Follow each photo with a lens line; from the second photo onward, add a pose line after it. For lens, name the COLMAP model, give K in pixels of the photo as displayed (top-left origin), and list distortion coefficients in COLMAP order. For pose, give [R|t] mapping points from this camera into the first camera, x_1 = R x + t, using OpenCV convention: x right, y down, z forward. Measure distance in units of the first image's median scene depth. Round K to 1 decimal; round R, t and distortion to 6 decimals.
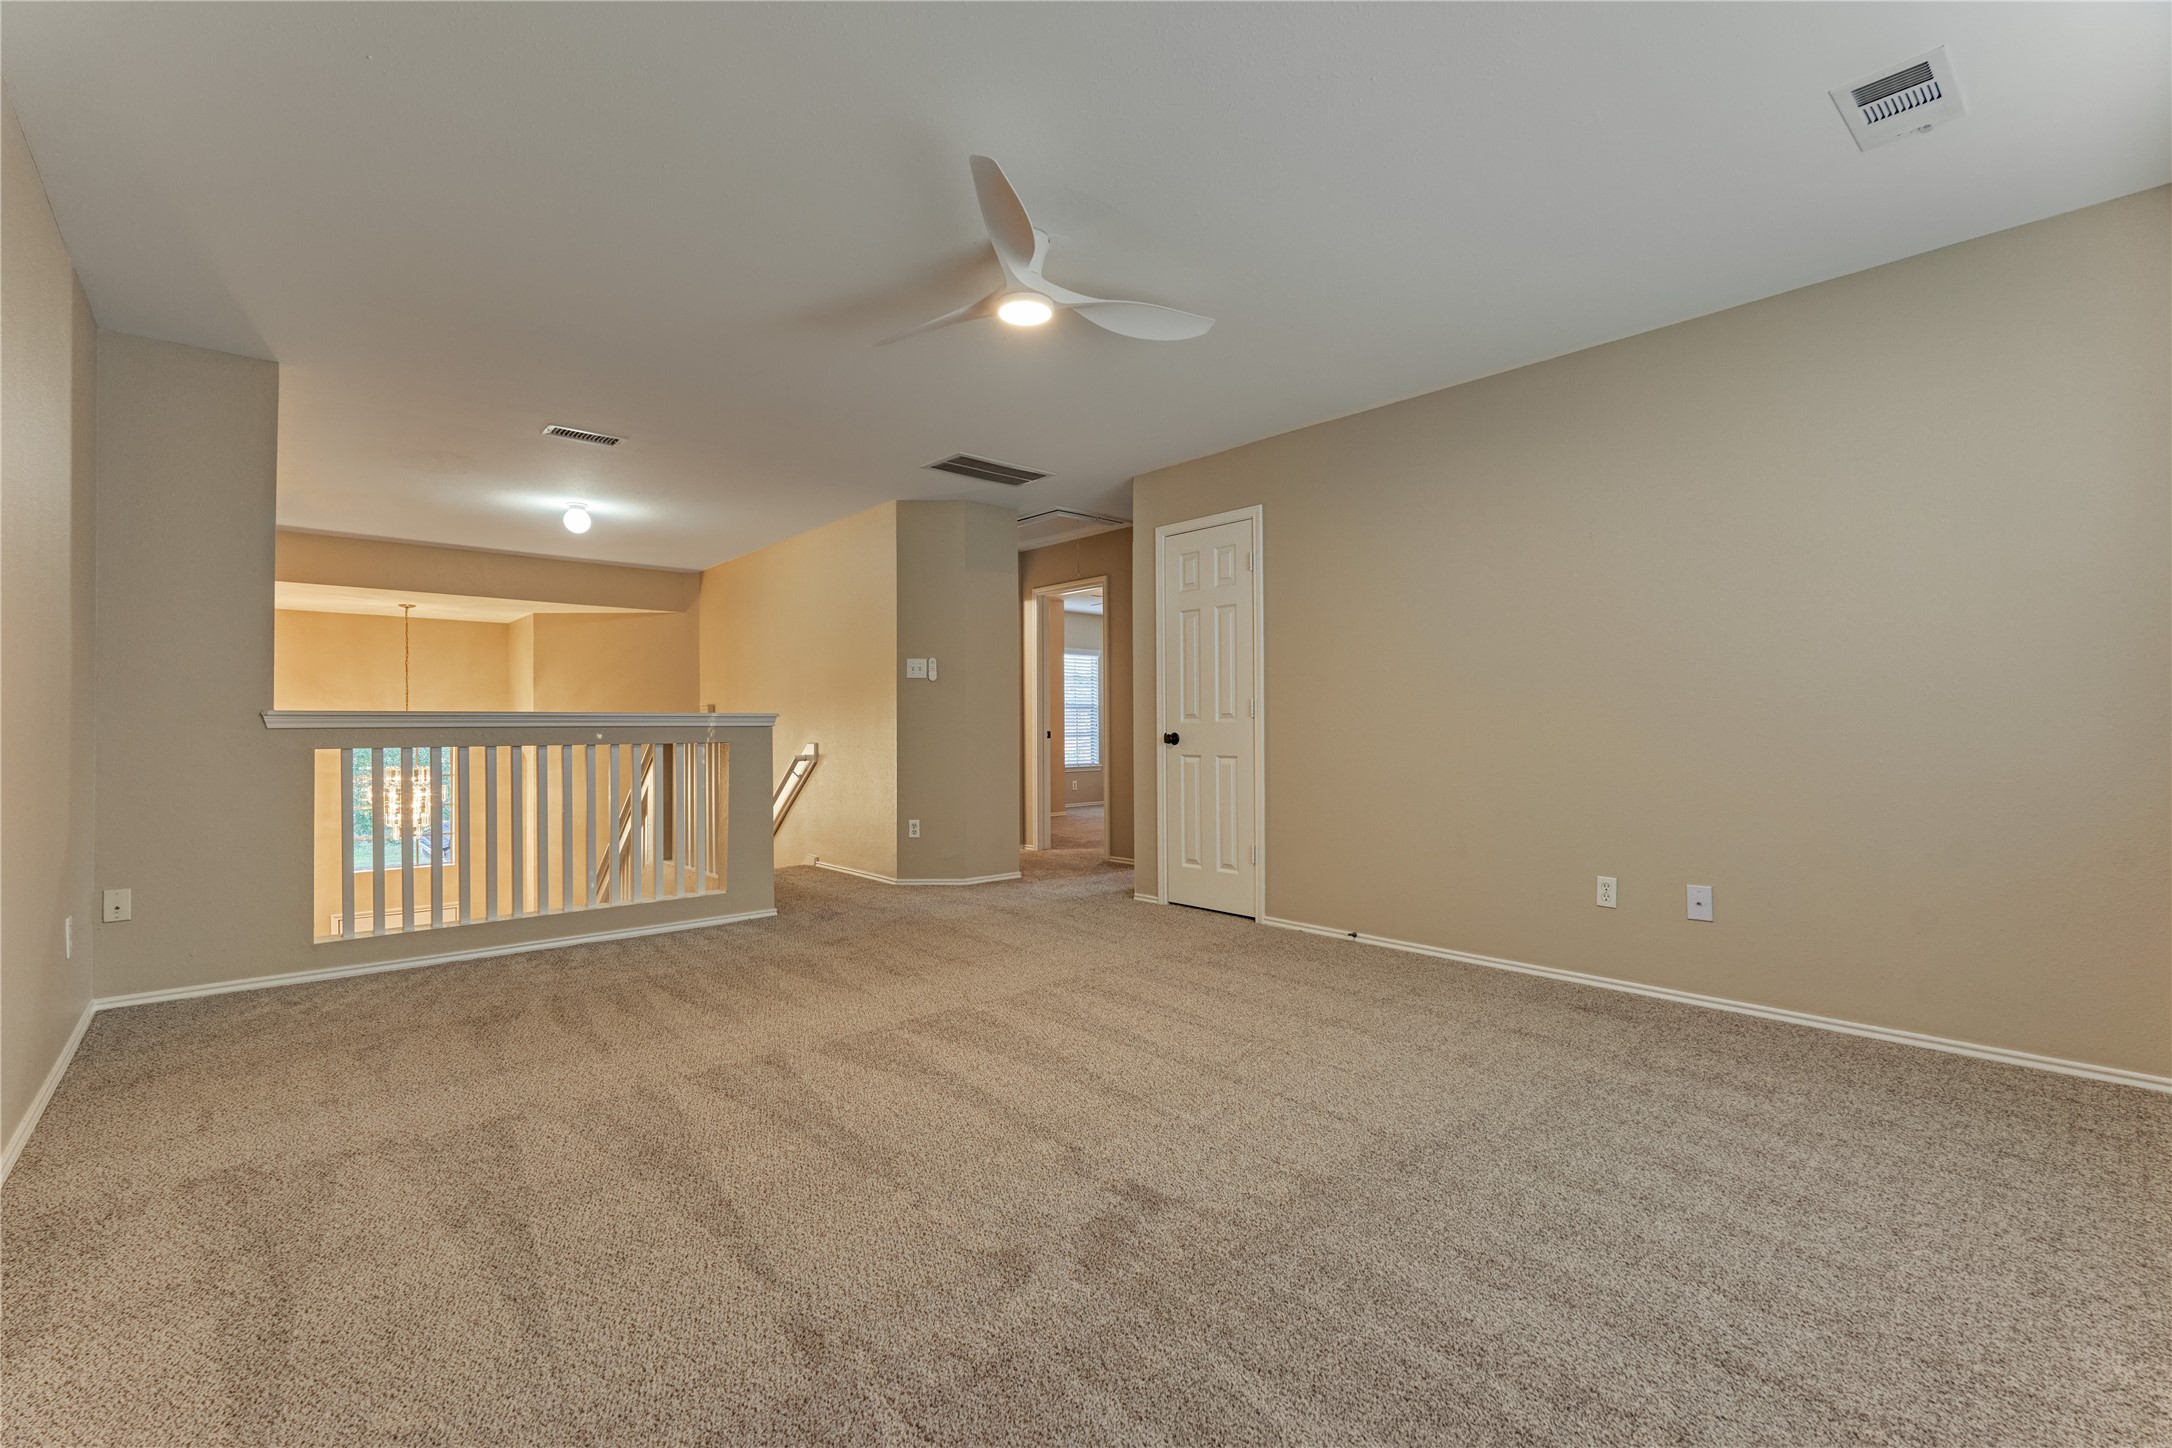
lens RADIAL K [[949.2, 0, 1082.1], [0, 949.2, 714.3], [0, 0, 1]] dist [-0.004650, 0.000126]
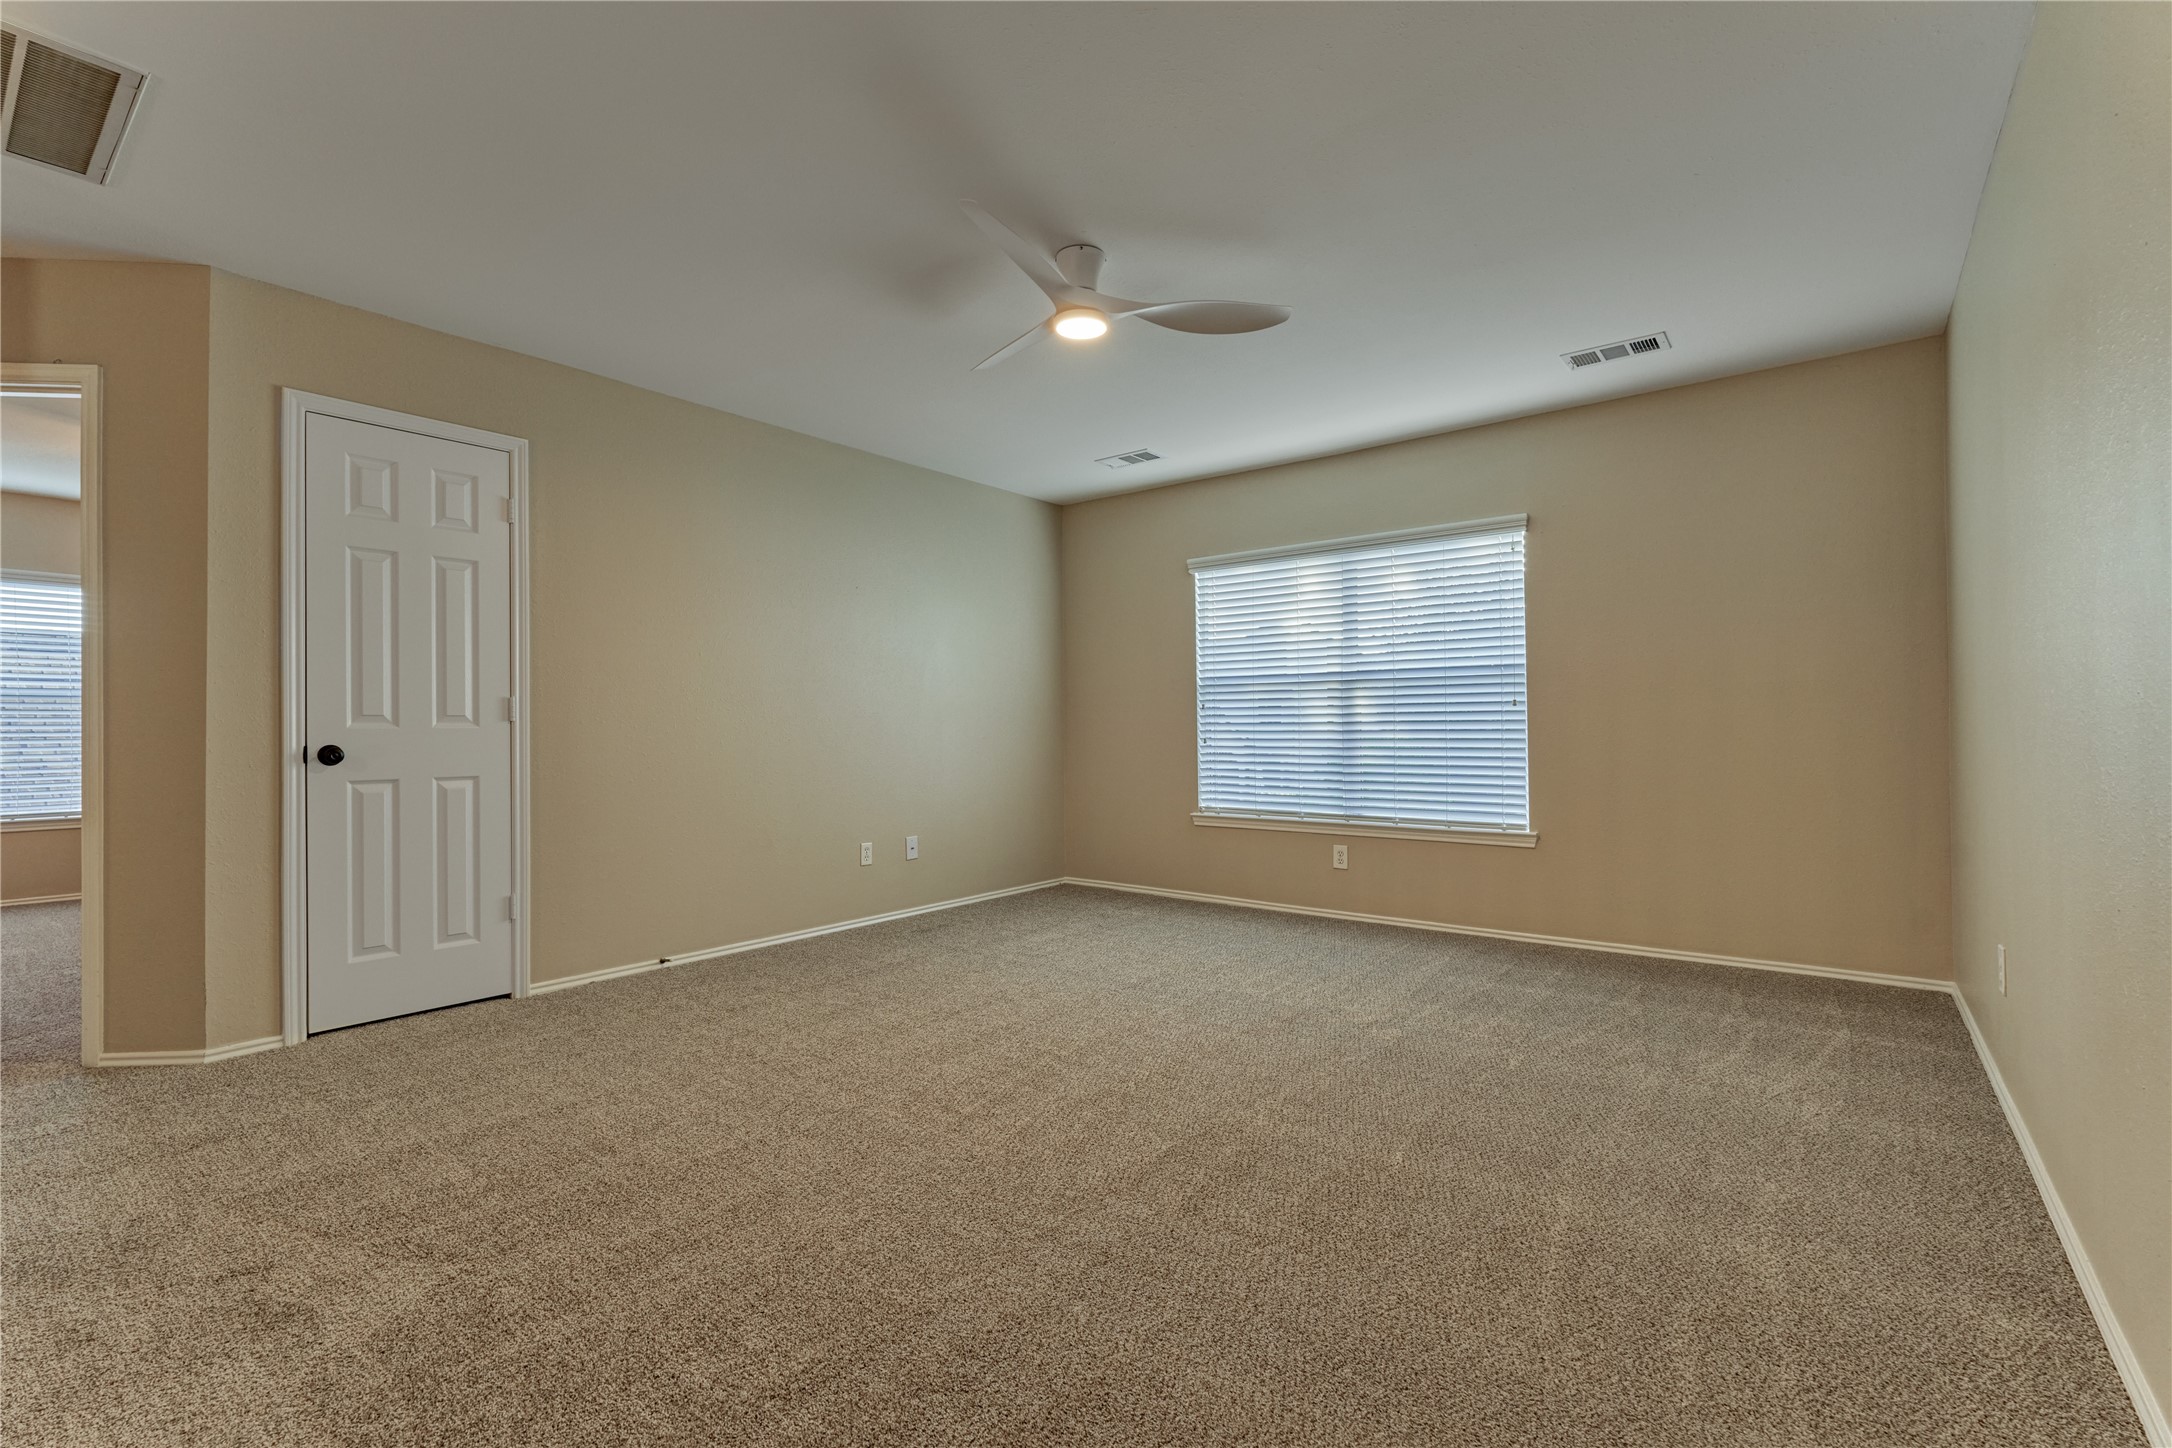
lens RADIAL K [[967.5, 0, 1062.9], [0, 967.5, 727.1], [0, 0, 1]] dist [-0.001726, -0.000084]
pose [[-0.160324, 0.009157, 0.987022, -0.629299], [-0.001648, 0.999953, -0.009544, 0.013954], [-0.987063, -0.003157, -0.160301, 0.694292]]
